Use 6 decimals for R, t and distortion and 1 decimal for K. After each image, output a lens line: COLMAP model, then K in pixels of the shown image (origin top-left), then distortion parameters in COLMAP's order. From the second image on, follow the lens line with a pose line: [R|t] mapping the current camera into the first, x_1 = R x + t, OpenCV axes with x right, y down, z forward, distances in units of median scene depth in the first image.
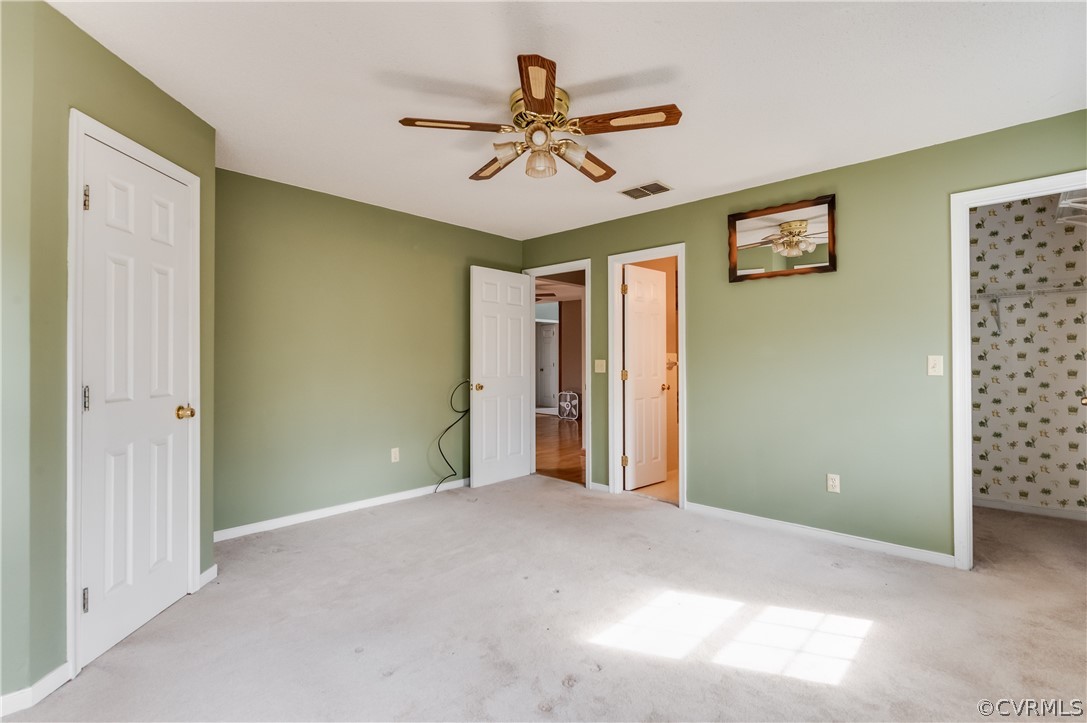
lens RADIAL K [[509.1, 0, 543.4], [0, 509.1, 360.6], [0, 0, 1]] dist [-0.003923, 0.000145]
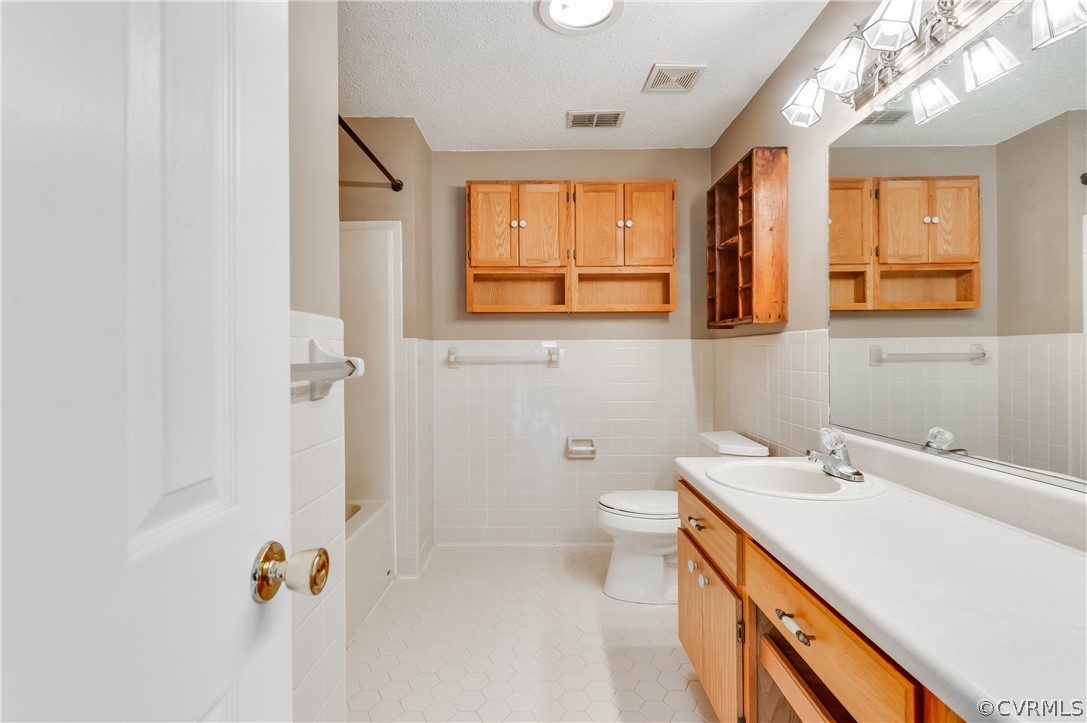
lens RADIAL K [[509.1, 0, 540.9], [0, 509.1, 357.2], [0, 0, 1]] dist [-0.003923, 0.000145]
pose [[0.757729, -0.002333, 0.652565, 0.193415], [-0.002652, 0.999974, 0.006655, 0.000038], [-0.652564, -0.006773, 0.757703, 0.814971]]
